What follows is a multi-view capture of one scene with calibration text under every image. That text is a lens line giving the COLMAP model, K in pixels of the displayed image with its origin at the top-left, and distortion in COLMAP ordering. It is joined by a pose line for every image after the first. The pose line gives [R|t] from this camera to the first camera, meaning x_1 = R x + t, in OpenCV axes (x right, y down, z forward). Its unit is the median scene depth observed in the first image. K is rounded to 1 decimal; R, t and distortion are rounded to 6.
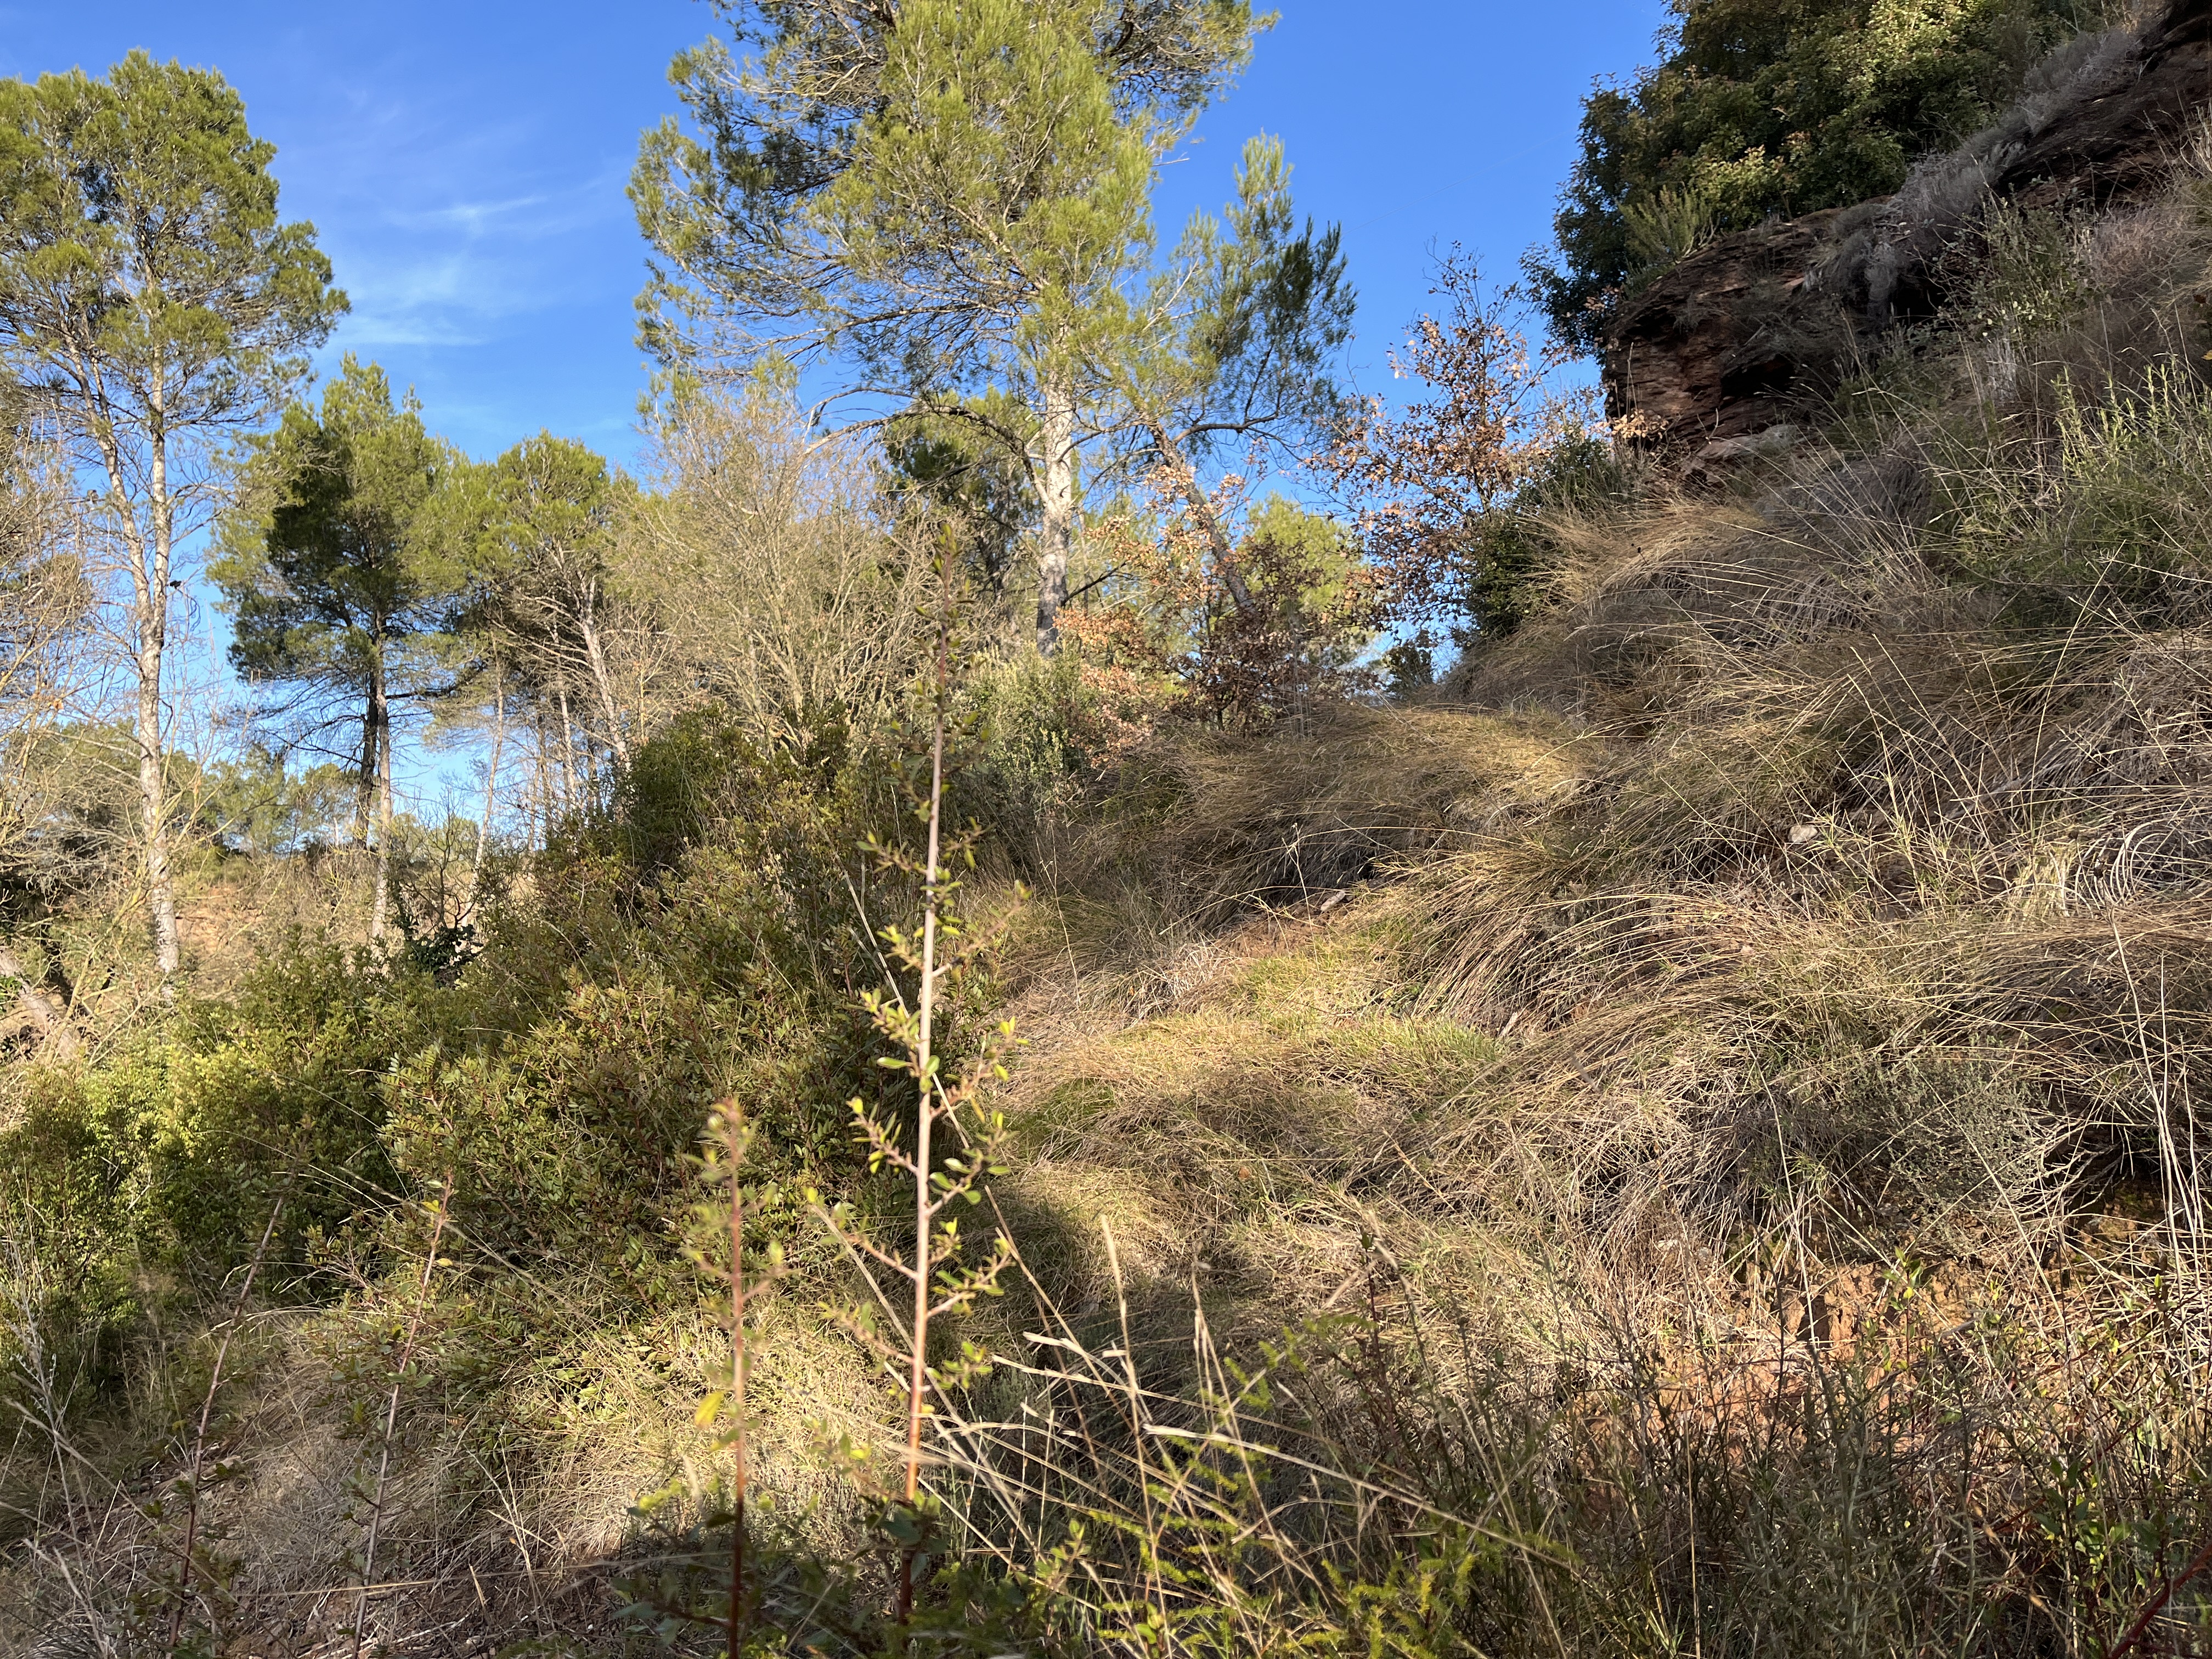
lens RADIAL K [[1669.5, 0, 1097.1], [0, 1669.5, 834.0], [0, 0, 1]] dist [0.075017, -0.101932]
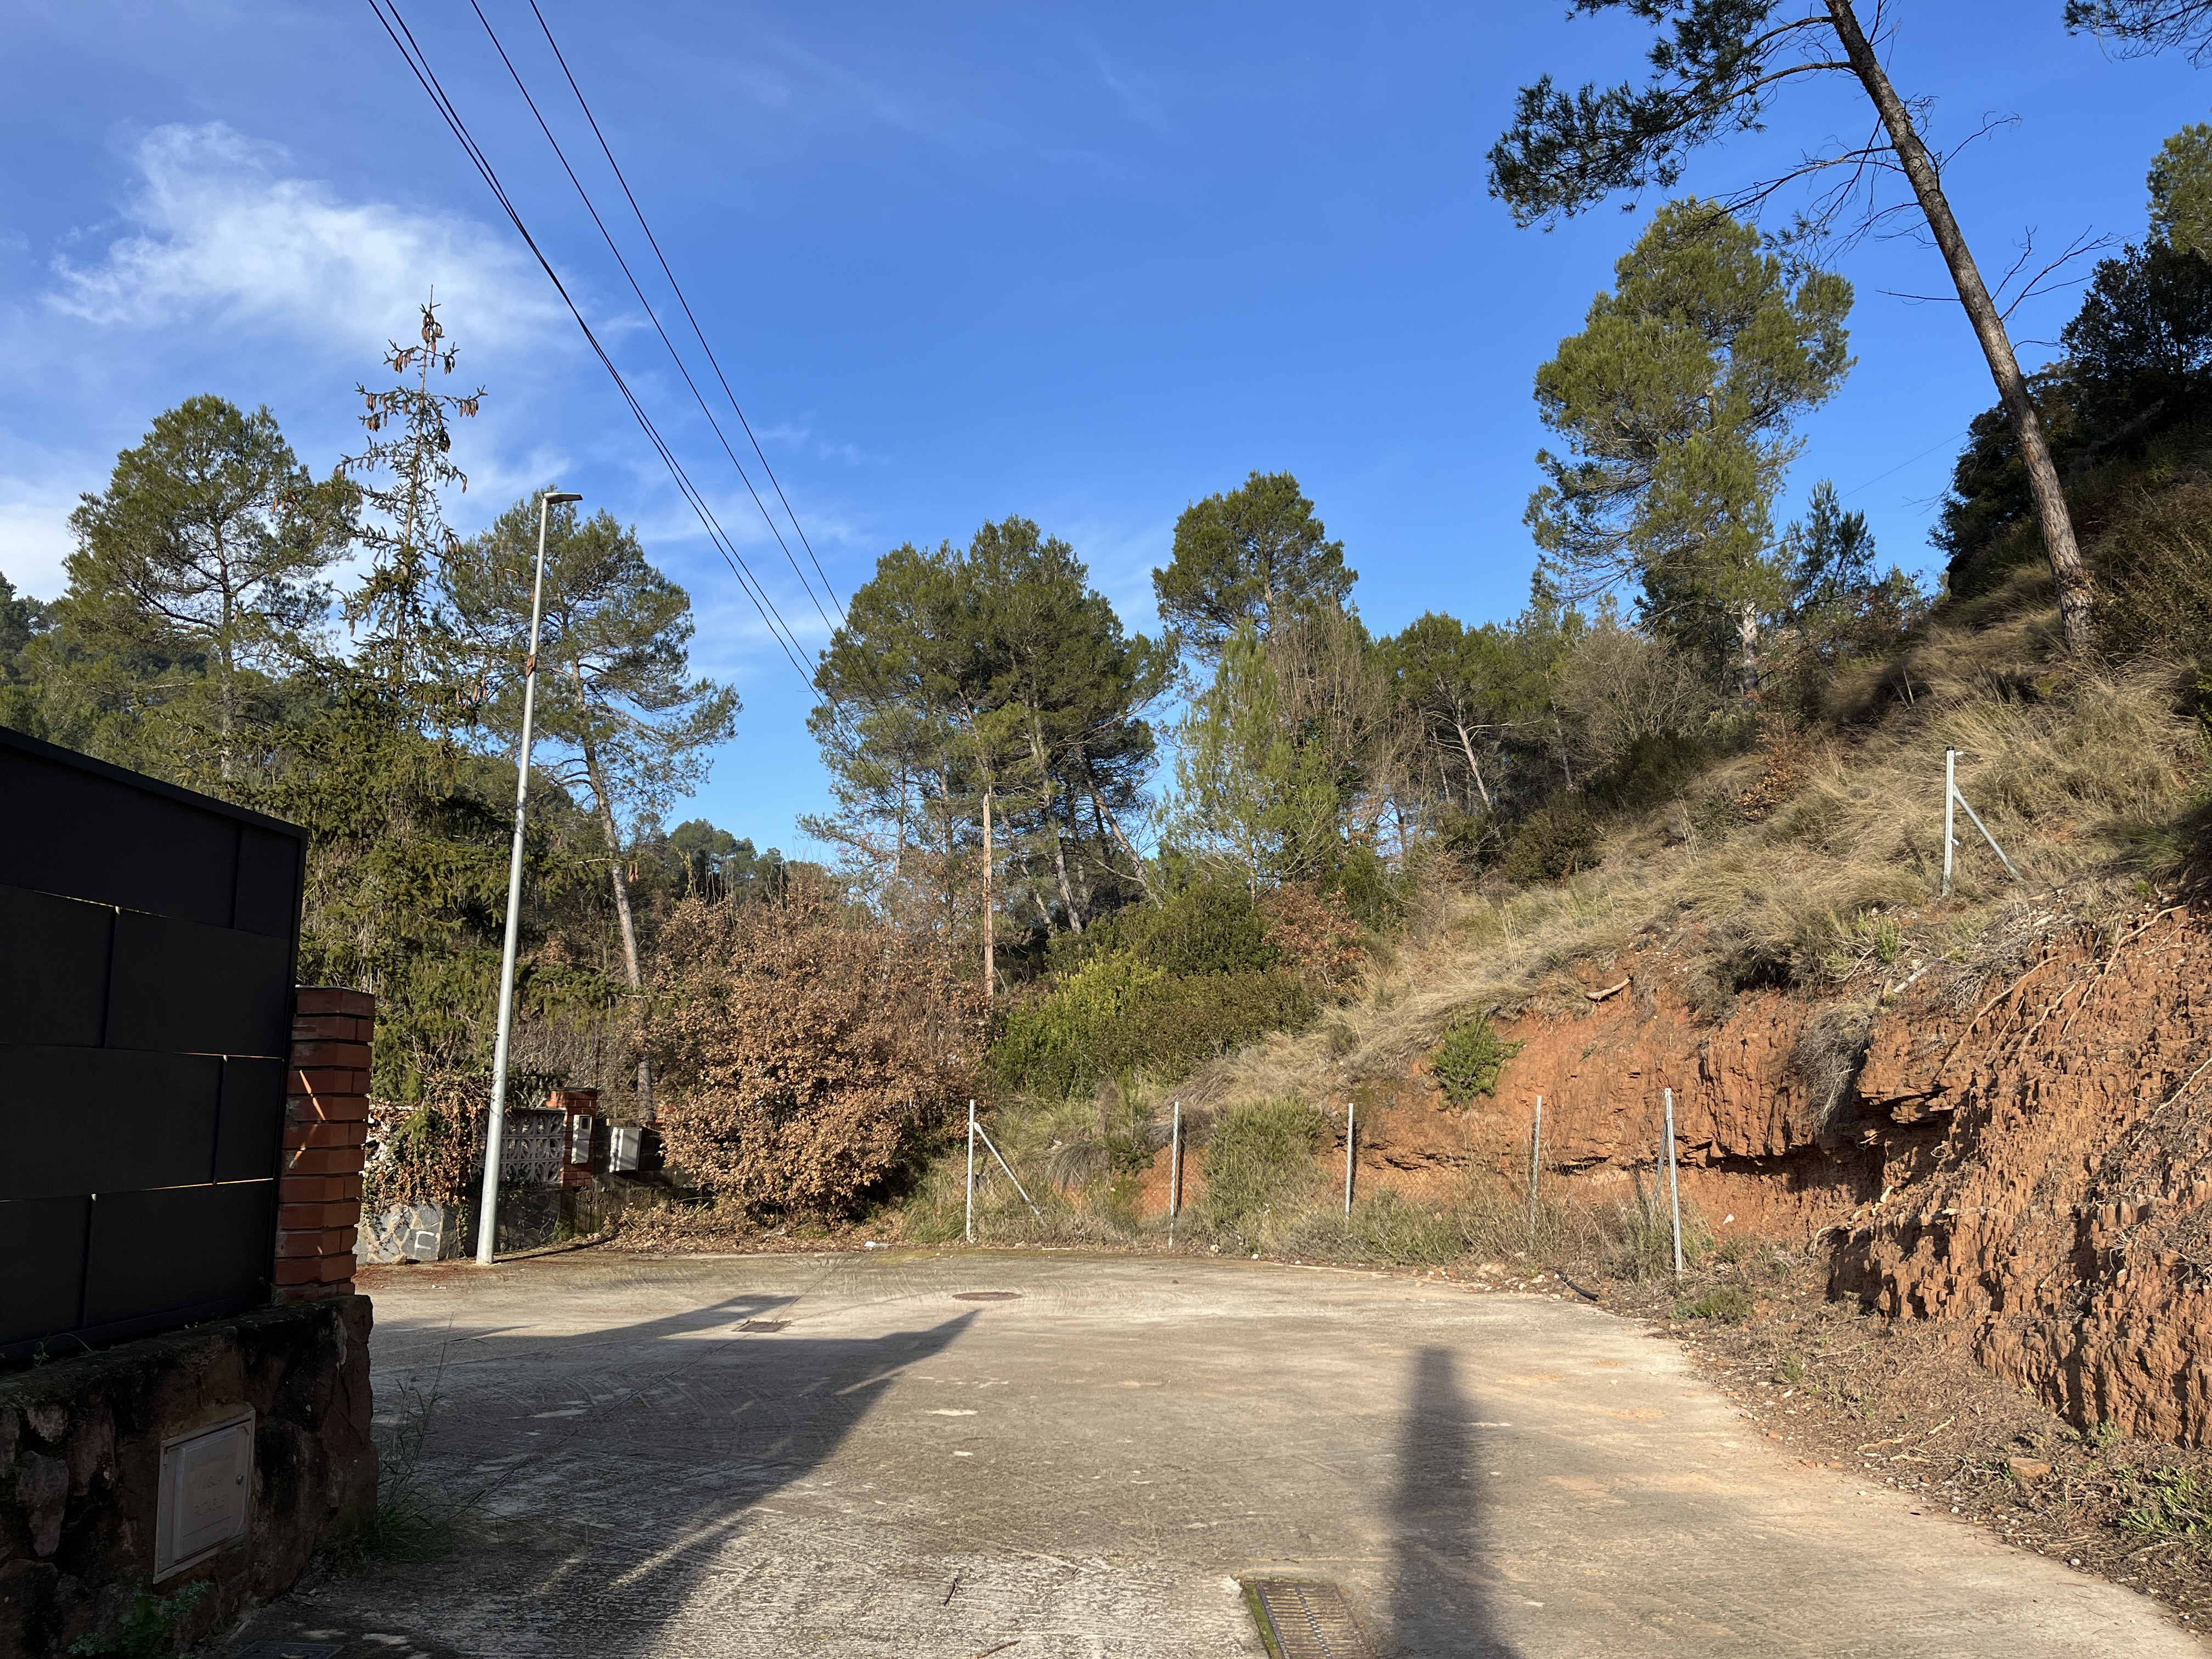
lens RADIAL K [[1669.5, 0, 1084.5], [0, 1669.5, 840.3], [0, 0, 1]] dist [0.075017, -0.101932]
pose [[0.898147, -0.090084, -0.430369, 0.139587], [0.068873, 0.995528, -0.064650, 0.163635], [0.434268, 0.028424, 0.900335, -1.521387]]
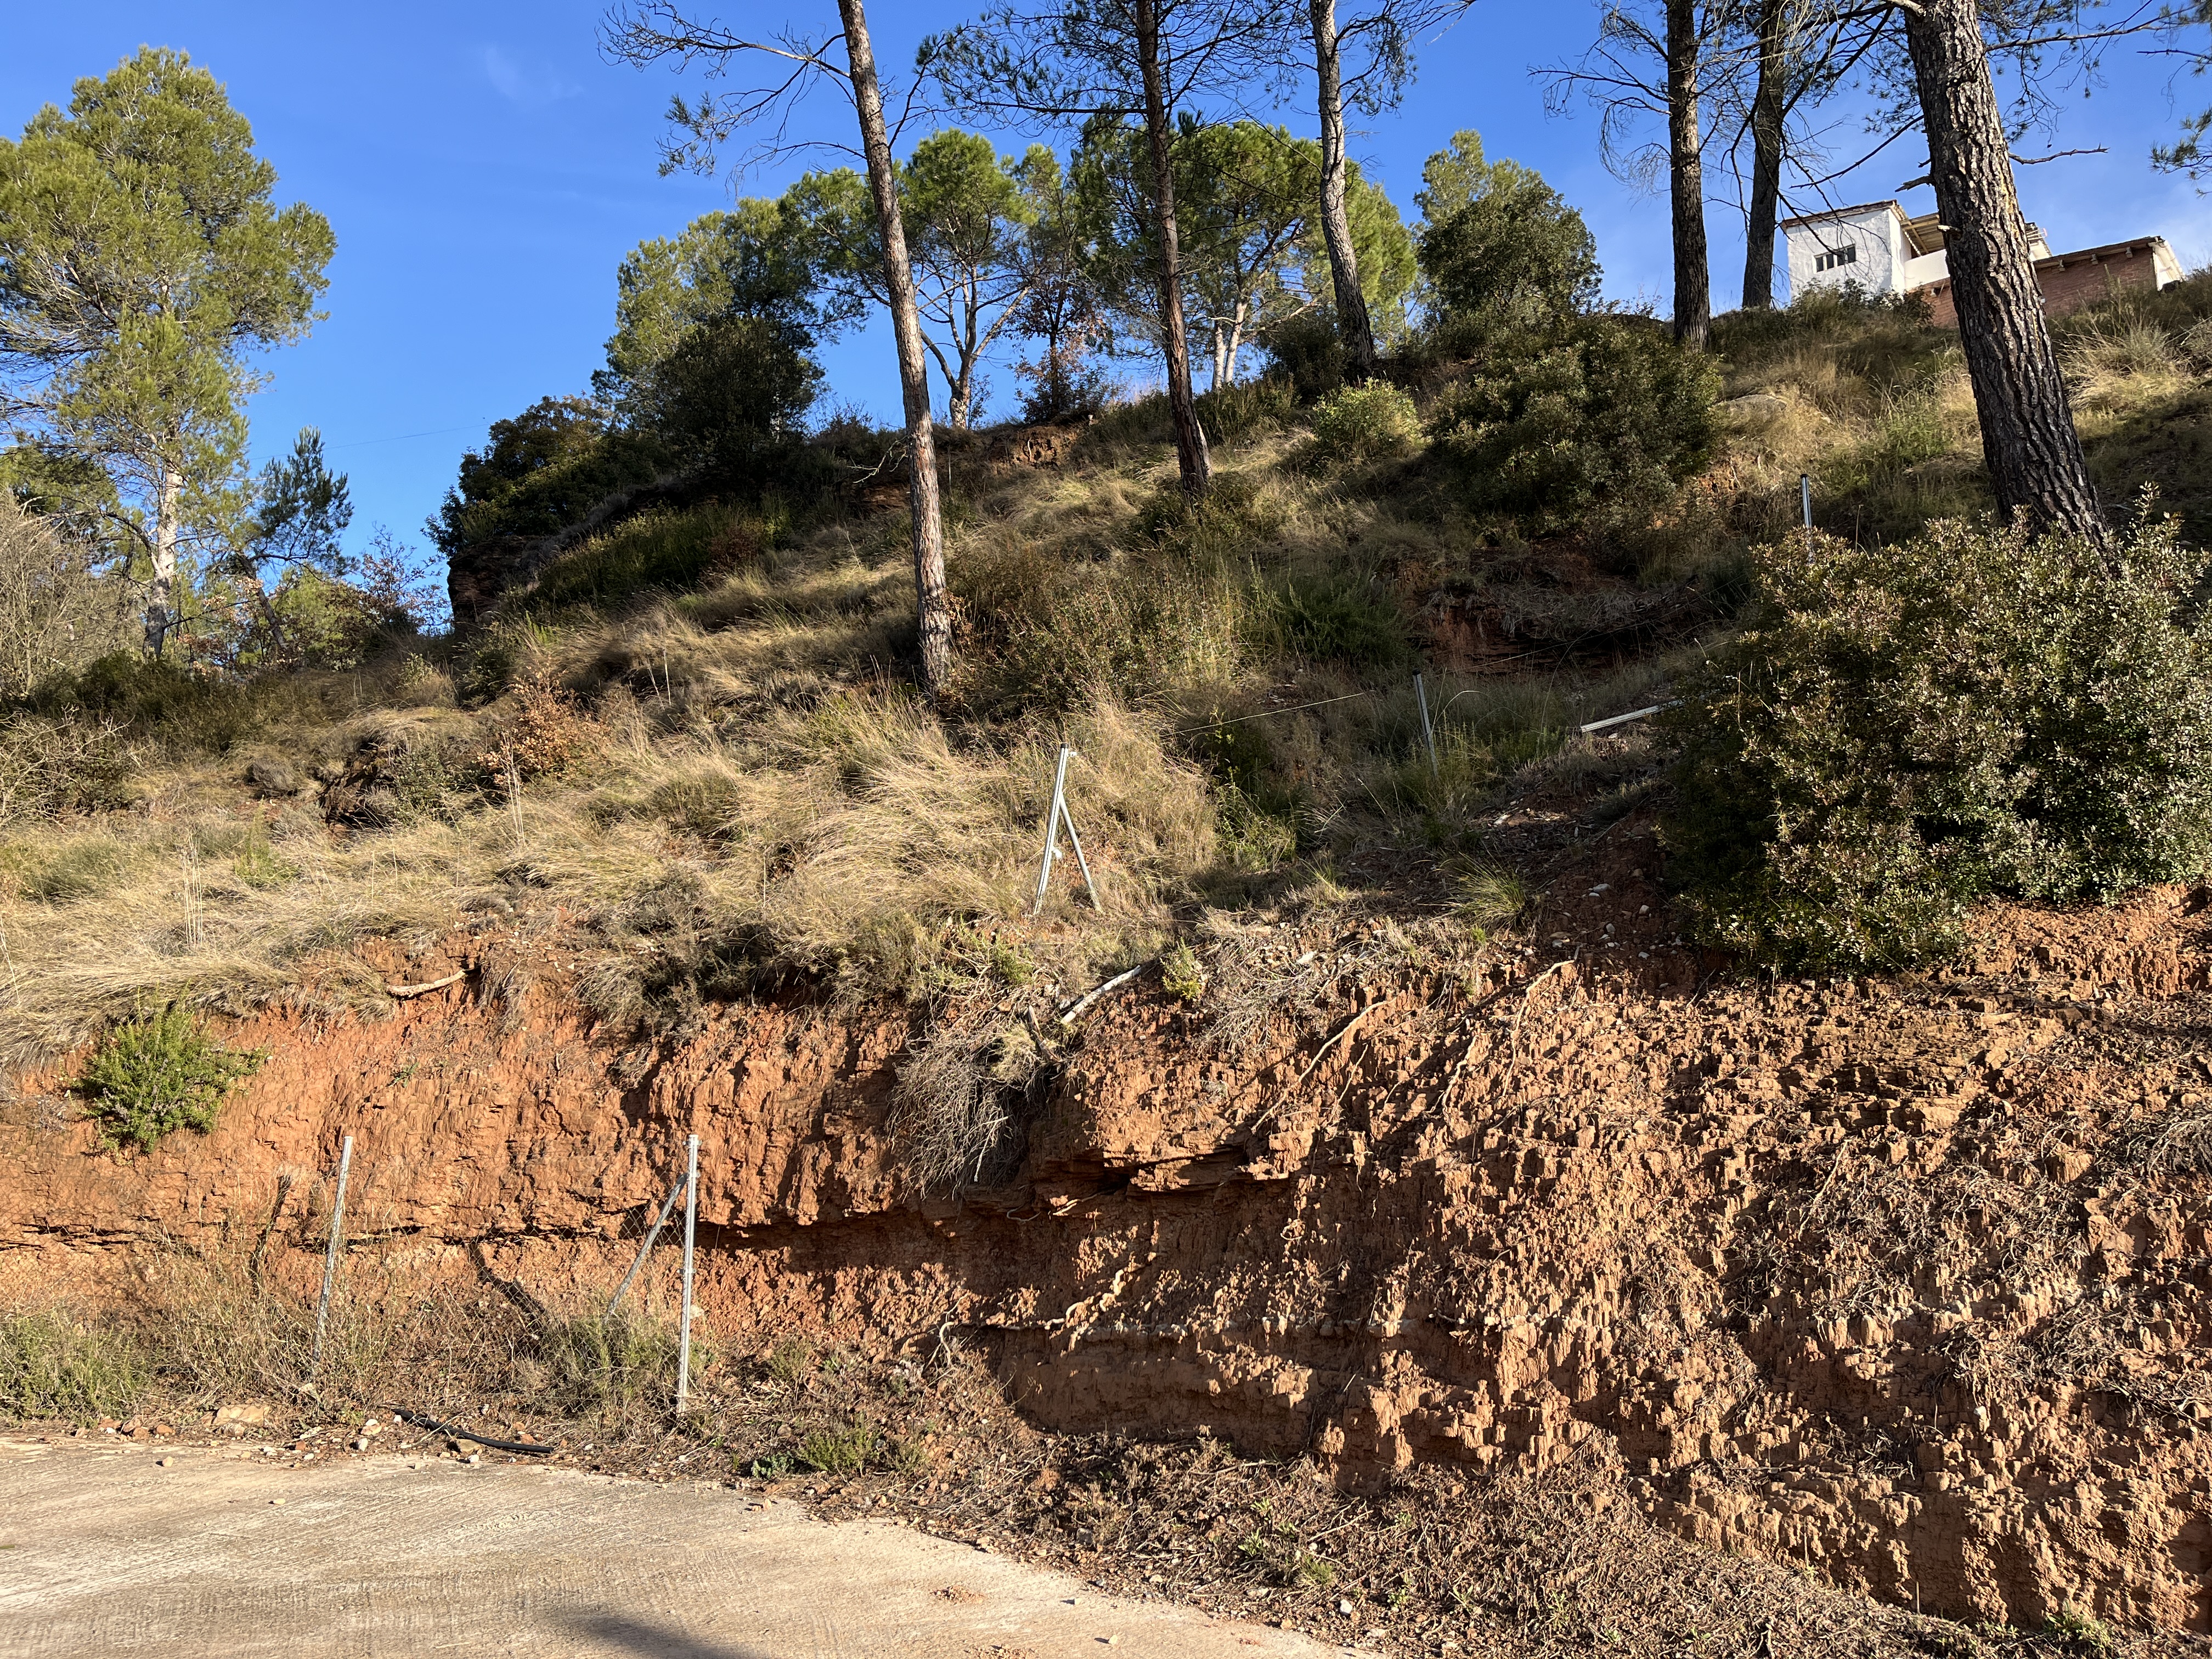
lens RADIAL K [[1669.5, 0, 1096.2], [0, 1669.5, 834.6], [0, 0, 1]] dist [0.075017, -0.101932]
pose [[0.848755, 0.086339, 0.521689, -0.123844], [-0.058720, 0.995868, -0.069280, 0.177338], [-0.525515, 0.028168, 0.850318, -1.263517]]
